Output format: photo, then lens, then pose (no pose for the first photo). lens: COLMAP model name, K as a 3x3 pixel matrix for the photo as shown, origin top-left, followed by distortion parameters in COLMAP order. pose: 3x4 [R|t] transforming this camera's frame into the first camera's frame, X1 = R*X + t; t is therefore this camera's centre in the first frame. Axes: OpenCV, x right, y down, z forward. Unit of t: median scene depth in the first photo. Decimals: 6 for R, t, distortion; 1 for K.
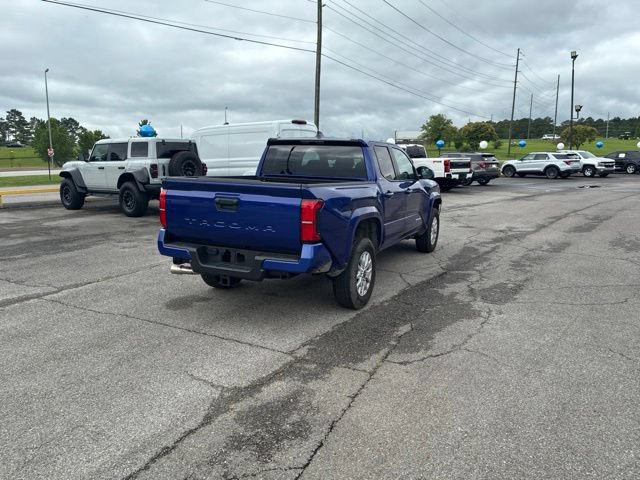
lens RADIAL K [[484.4, 0, 327.3], [0, 484.4, 236.7], [0, 0, 1]] dist [0.048565, -0.061409]
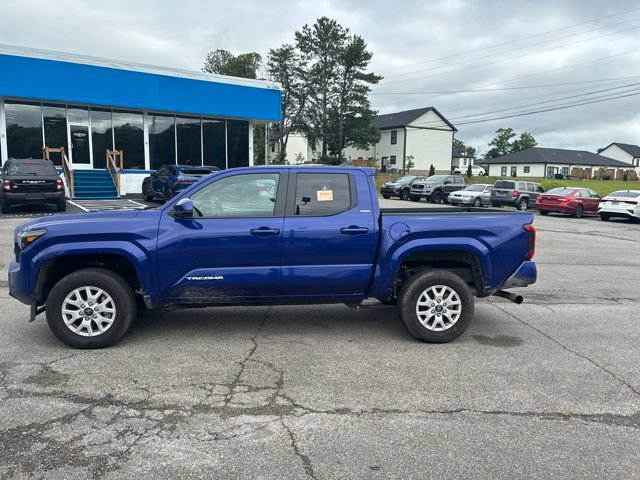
lens RADIAL K [[484.4, 0, 329.7], [0, 484.4, 235.5], [0, 0, 1]] dist [0.048565, -0.061409]
pose [[-0.521911, -0.108249, 0.846104, -0.926772], [0.114231, 0.974111, 0.195088, -0.303678], [-0.845317, 0.198470, -0.496033, 1.746150]]
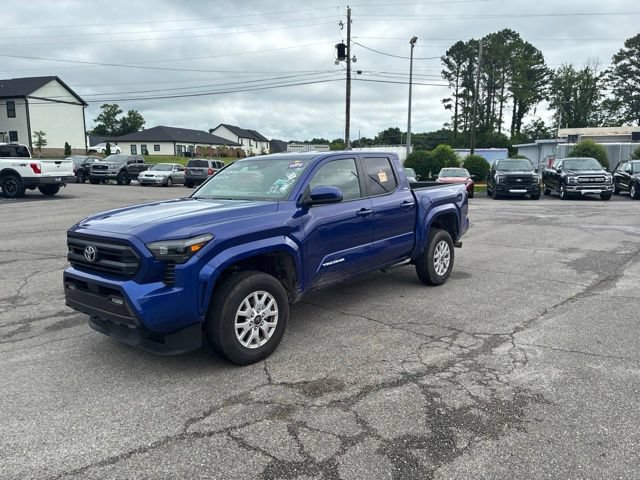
lens RADIAL K [[484.4, 0, 329.3], [0, 484.4, 234.8], [0, 0, 1]] dist [0.048565, -0.061409]
pose [[-0.968050, -0.035873, 0.248177, -0.278453], [0.041264, 0.953432, 0.298772, -0.403515], [-0.247338, 0.299467, -0.921490, 2.342193]]
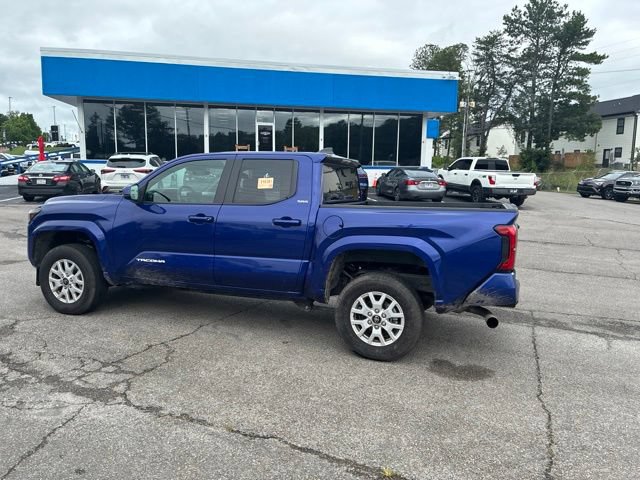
lens RADIAL K [[484.4, 0, 329.7], [0, 484.4, 237.2], [0, 0, 1]] dist [0.048565, -0.061409]
pose [[-0.112770, -0.137601, 0.984047, -1.009471], [0.131461, 0.979592, 0.152043, -0.220090], [-0.984886, 0.146510, -0.092379, 1.254677]]
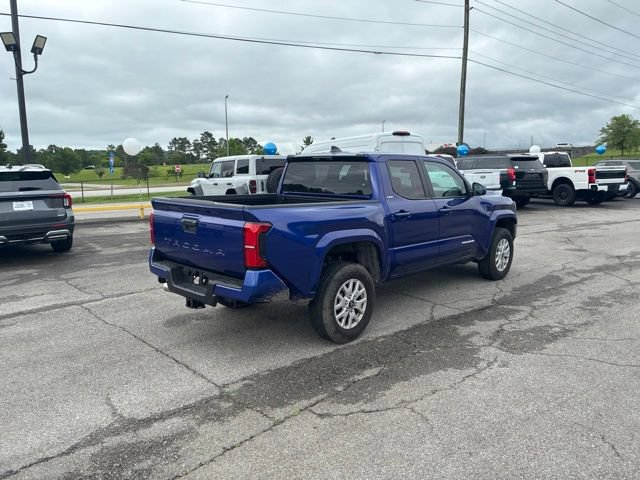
lens RADIAL K [[484.4, 0, 325.7], [0, 484.4, 236.1], [0, 0, 1]] dist [0.048565, -0.061409]
pose [[0.945838, 0.025138, -0.323665, 0.312829], [-0.032848, 0.999291, -0.018379, -0.030685], [0.322973, 0.028015, 0.945993, 0.127875]]
